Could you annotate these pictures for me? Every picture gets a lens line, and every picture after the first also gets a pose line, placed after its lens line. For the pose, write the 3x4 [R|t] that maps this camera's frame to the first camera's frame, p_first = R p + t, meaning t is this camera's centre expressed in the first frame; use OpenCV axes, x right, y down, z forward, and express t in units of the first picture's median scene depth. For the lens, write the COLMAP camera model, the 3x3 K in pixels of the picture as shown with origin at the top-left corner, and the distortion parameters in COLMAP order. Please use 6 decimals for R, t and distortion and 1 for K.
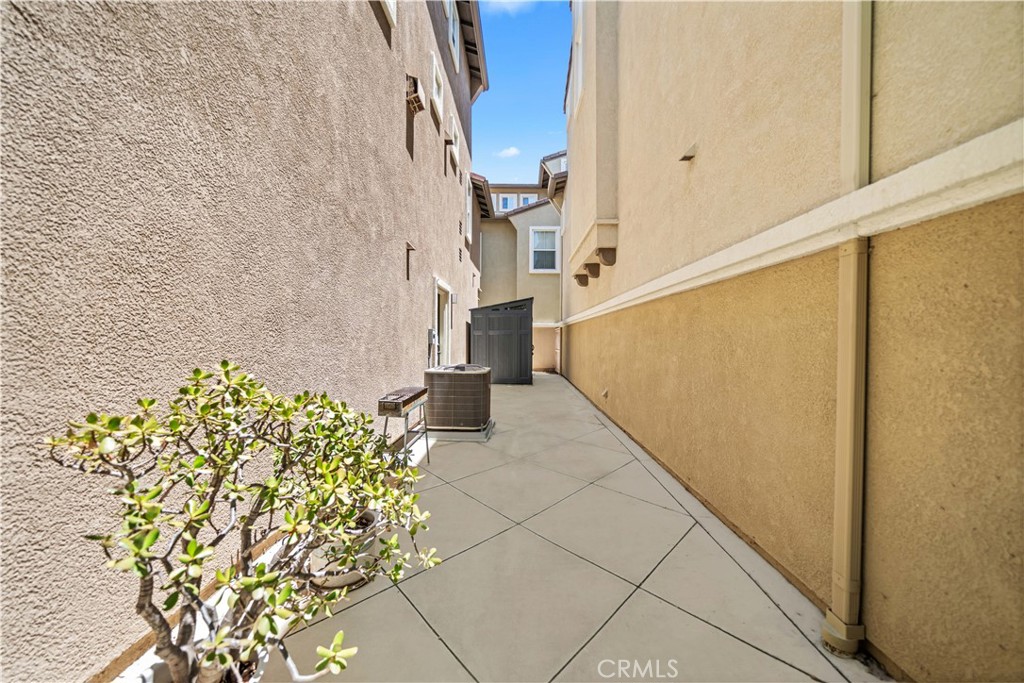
lens RADIAL K [[372.9, 0, 517.1], [0, 372.9, 344.6], [0, 0, 1]] dist [-0.002730, -0.000301]
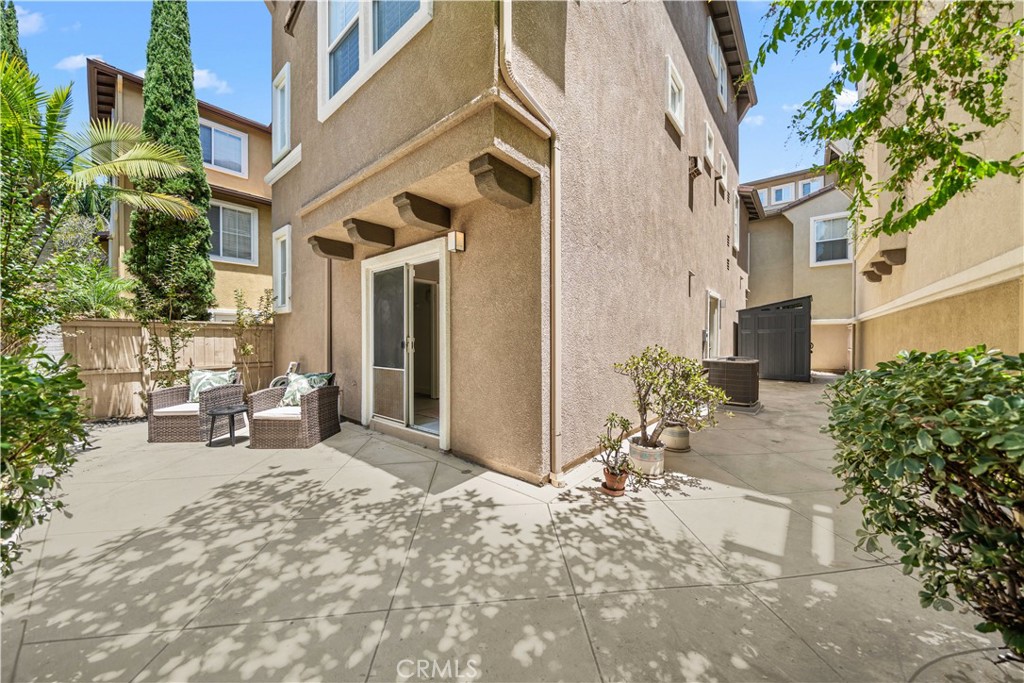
lens RADIAL K [[355.5, 0, 512.0], [0, 355.5, 341.5], [0, 0, 1]] dist [-0.003197, -0.000053]
pose [[0.775483, 0.000816, -0.631367, 0.021090], [-0.004046, 0.999985, -0.003677, 0.003934], [0.631355, 0.005406, 0.775475, -0.246927]]
